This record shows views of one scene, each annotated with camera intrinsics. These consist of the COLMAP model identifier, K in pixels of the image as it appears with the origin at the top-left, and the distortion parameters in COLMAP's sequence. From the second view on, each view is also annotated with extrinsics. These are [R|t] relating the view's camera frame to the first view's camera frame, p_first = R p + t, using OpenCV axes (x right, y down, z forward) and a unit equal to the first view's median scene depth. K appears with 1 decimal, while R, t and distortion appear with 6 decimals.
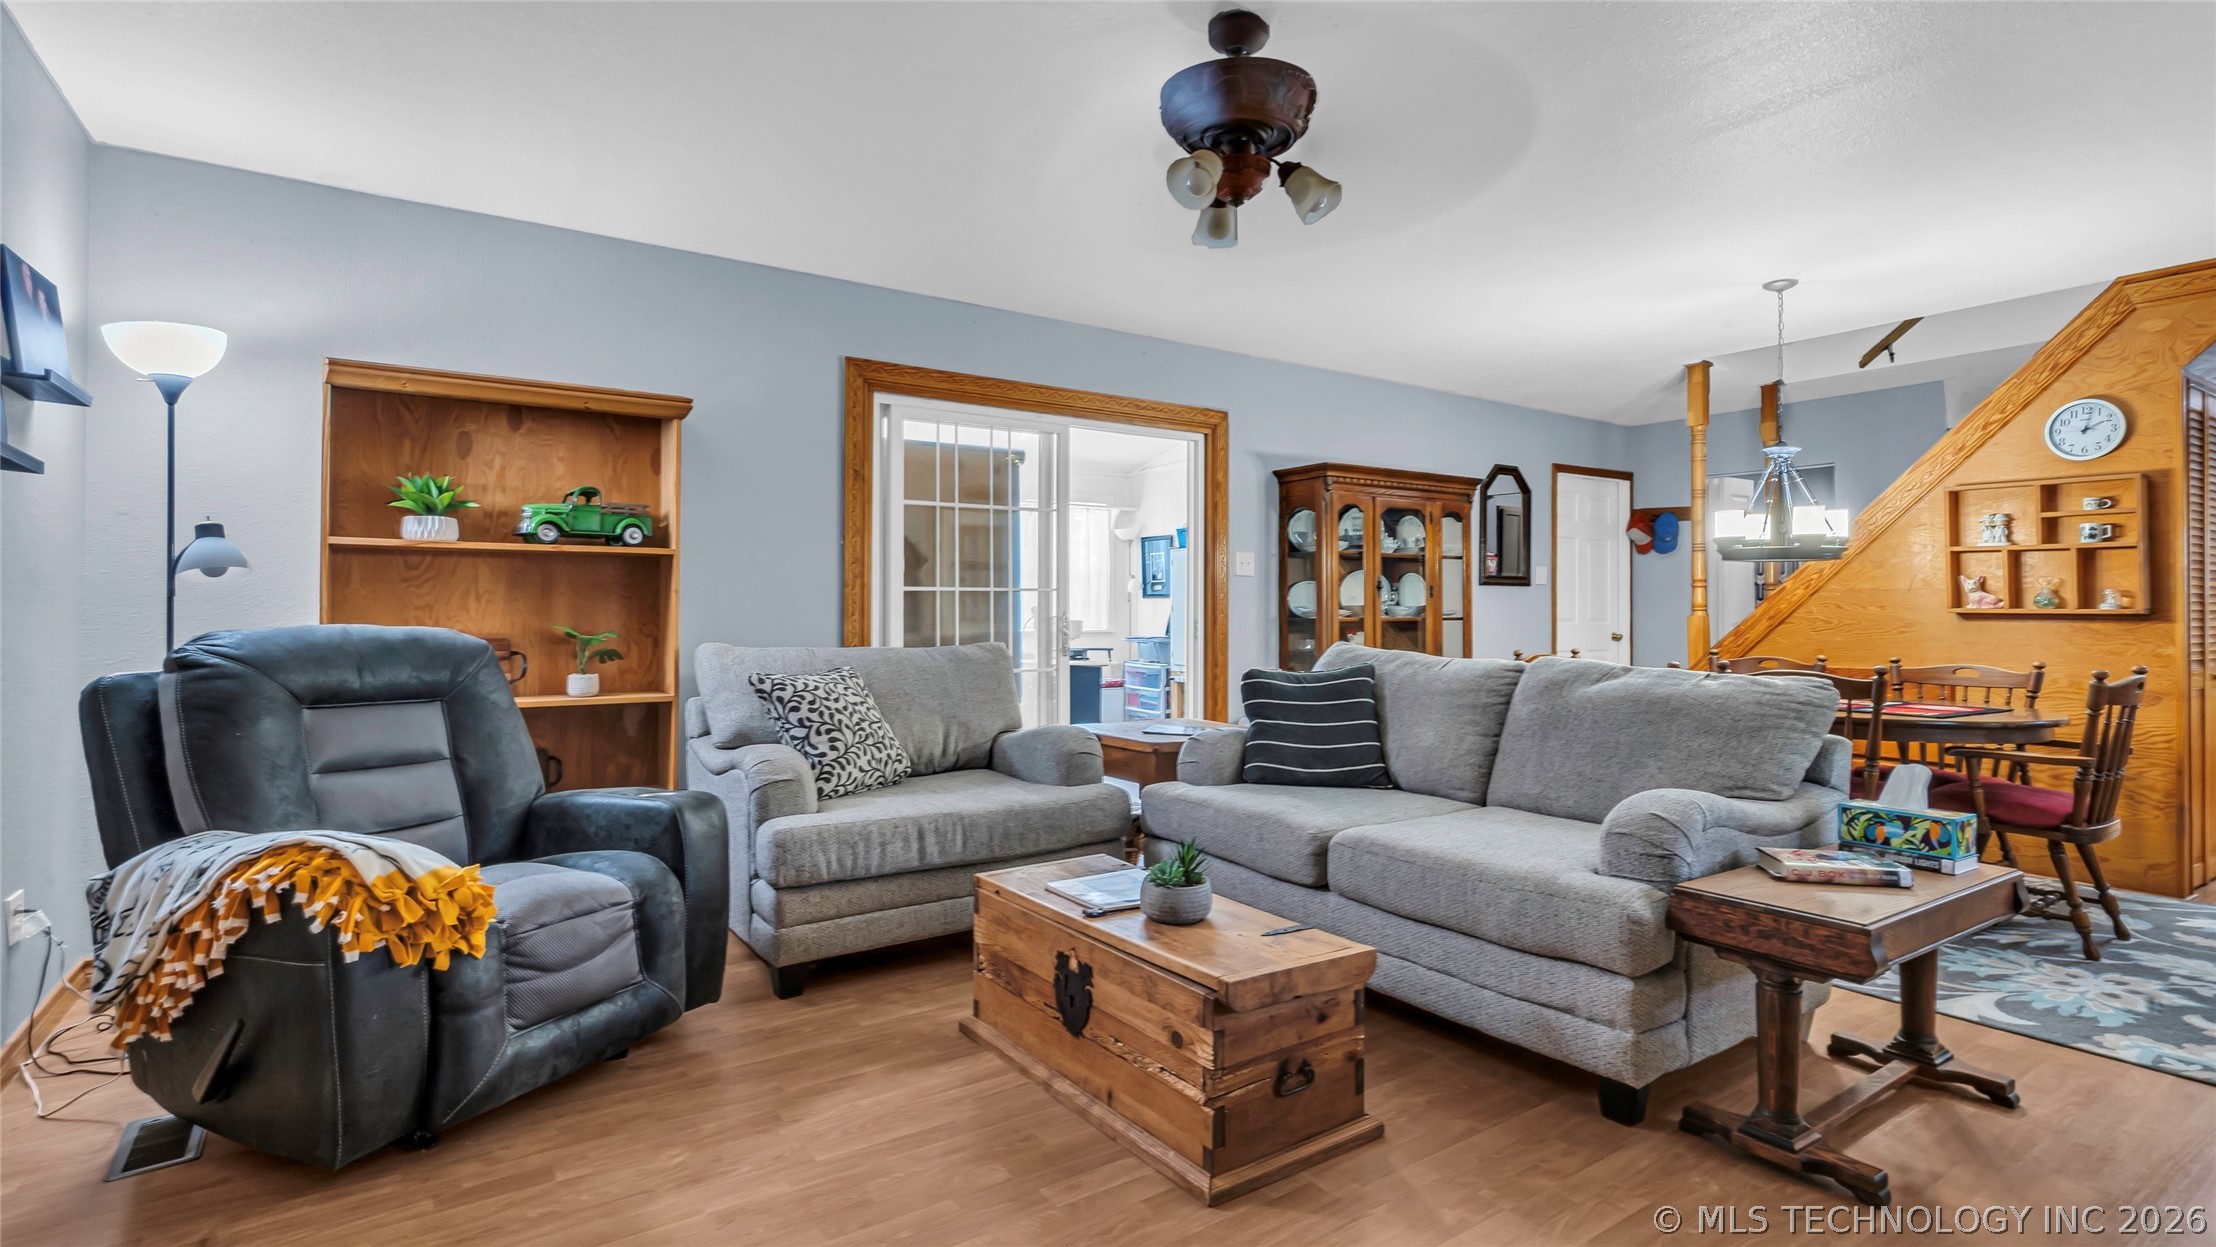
lens RADIAL K [[1017.1, 0, 1113.5], [0, 1017.1, 609.6], [0, 0, 1]] dist [0.000578, 0.001309]
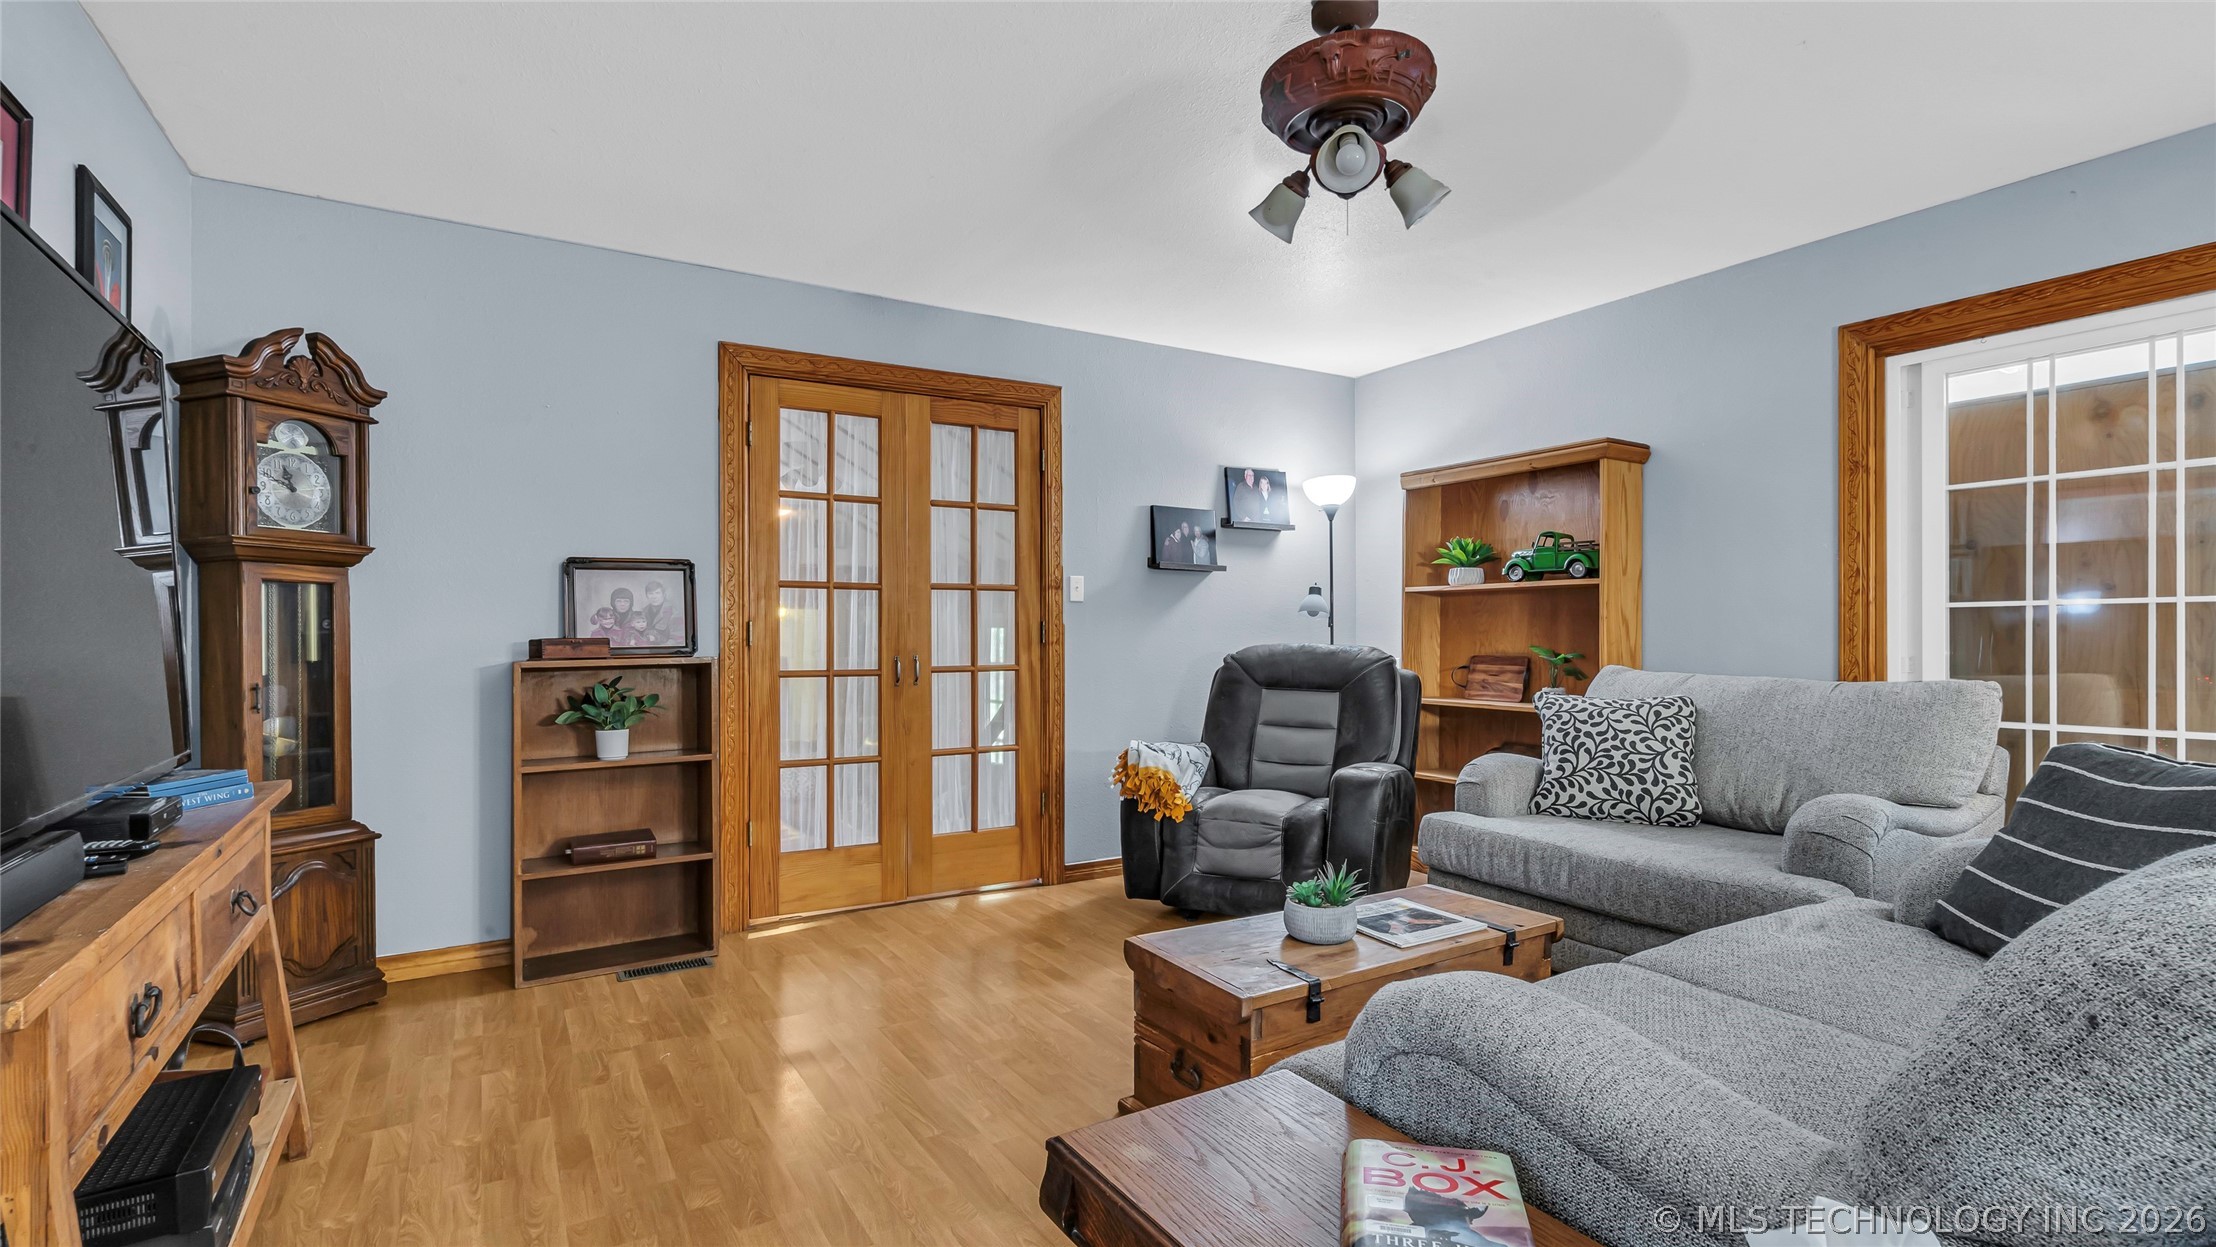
lens RADIAL K [[1017.1, 0, 1097.1], [0, 1017.1, 629.1], [0, 0, 1]] dist [0.000578, 0.001309]
pose [[-0.041849, -0.002704, -0.999120, 0.588958], [0.005042, 0.999983, -0.002917, -0.004059], [0.999111, -0.005160, -0.041834, 0.431055]]
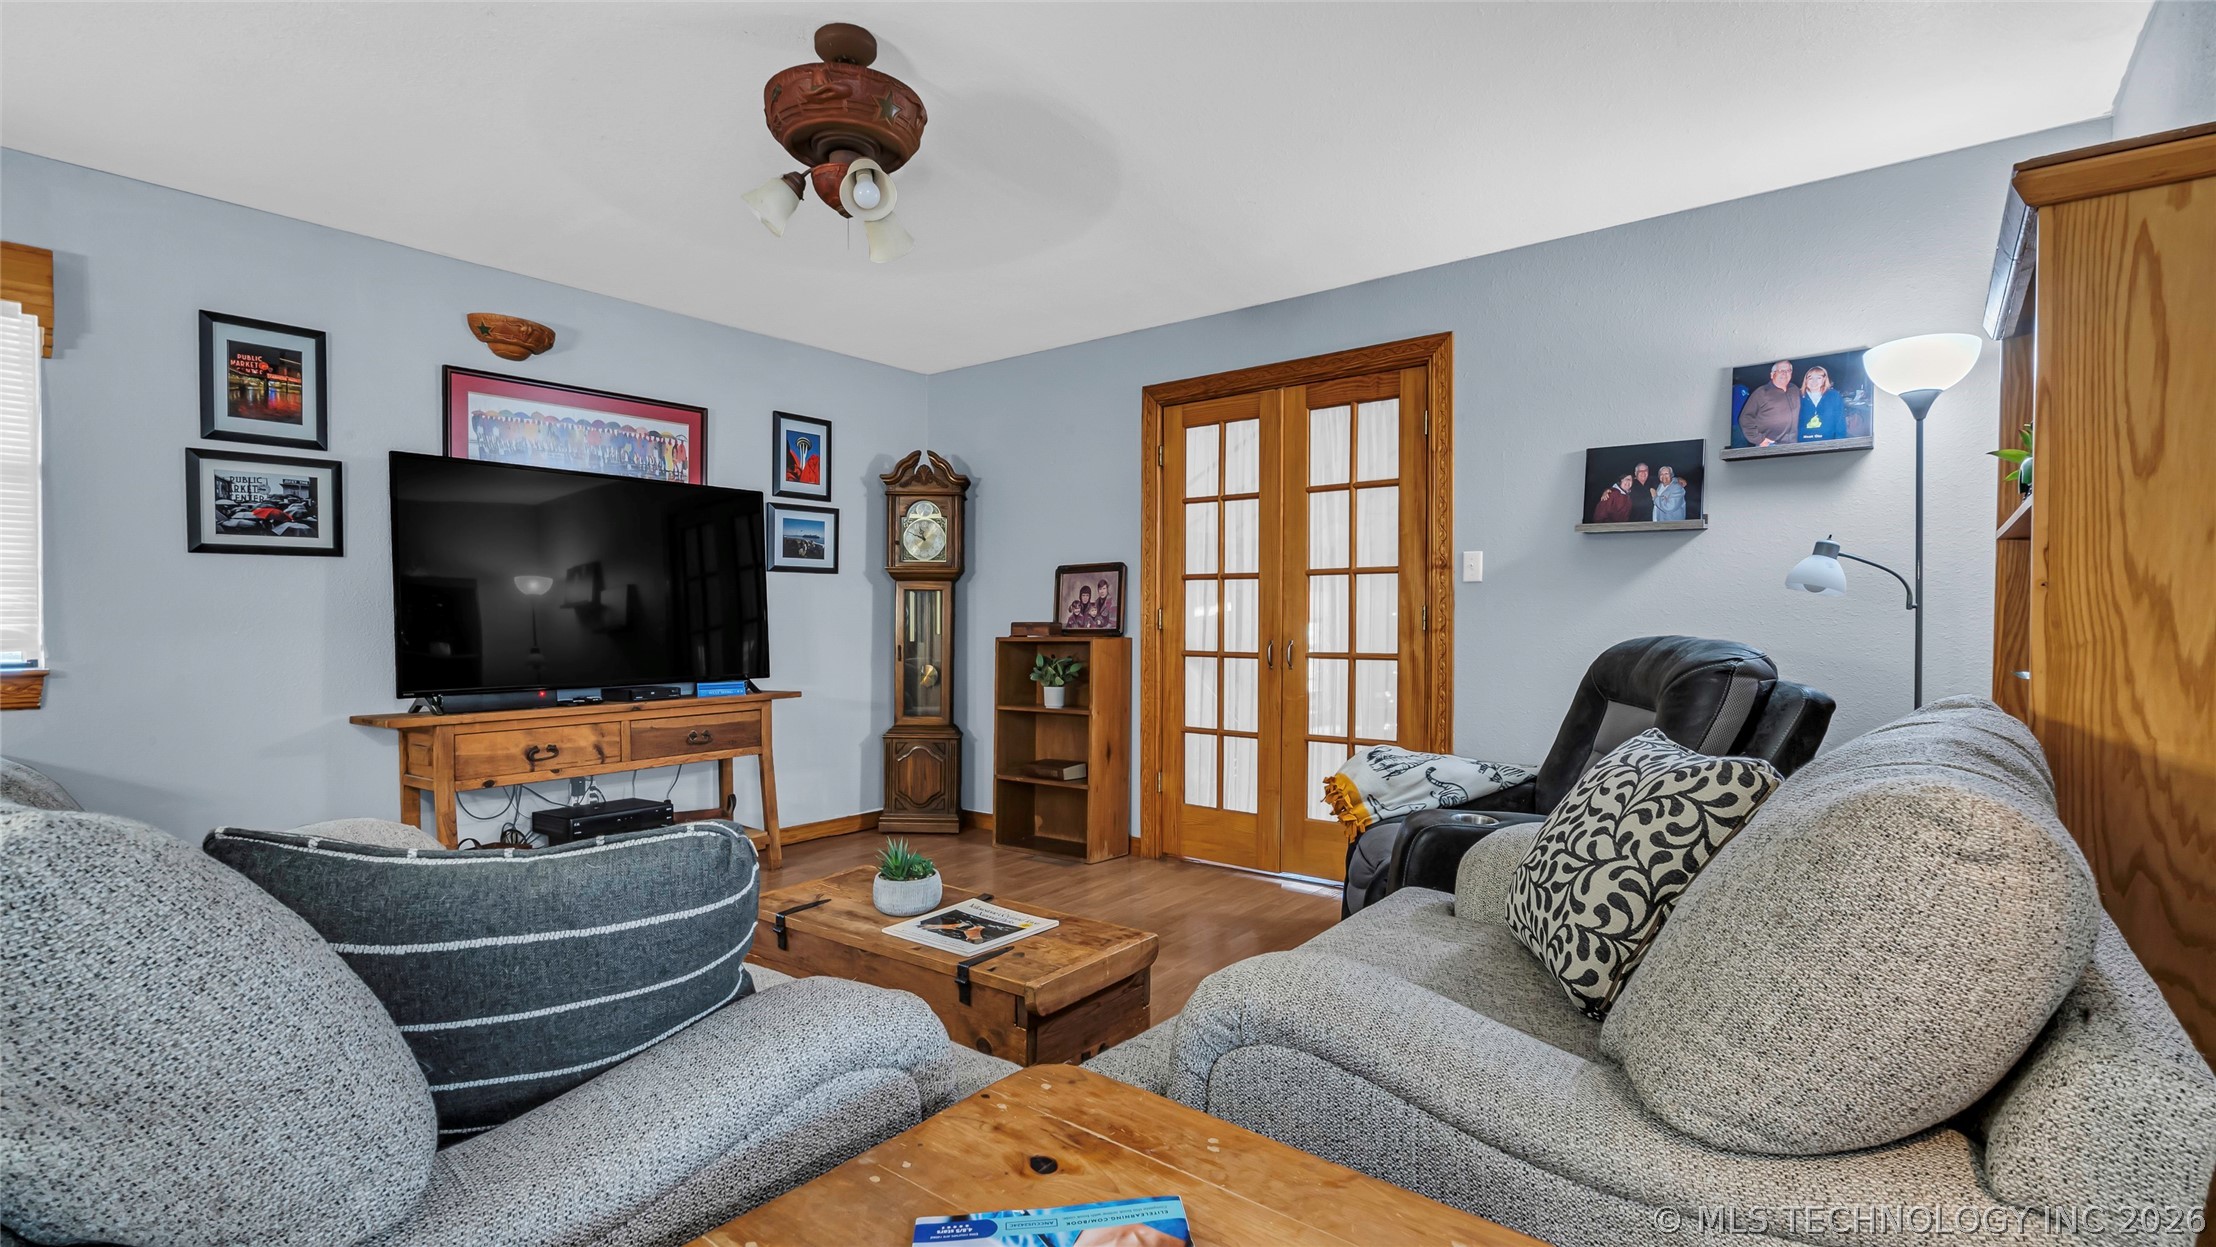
lens RADIAL K [[1017.1, 0, 1104.1], [0, 1017.1, 624.5], [0, 0, 1]] dist [0.000578, 0.001309]
pose [[-0.946021, 0.005283, -0.324061, 0.117719], [0.003908, 0.999980, 0.004894, -0.004048], [0.324081, 0.003364, -0.946023, 1.111998]]
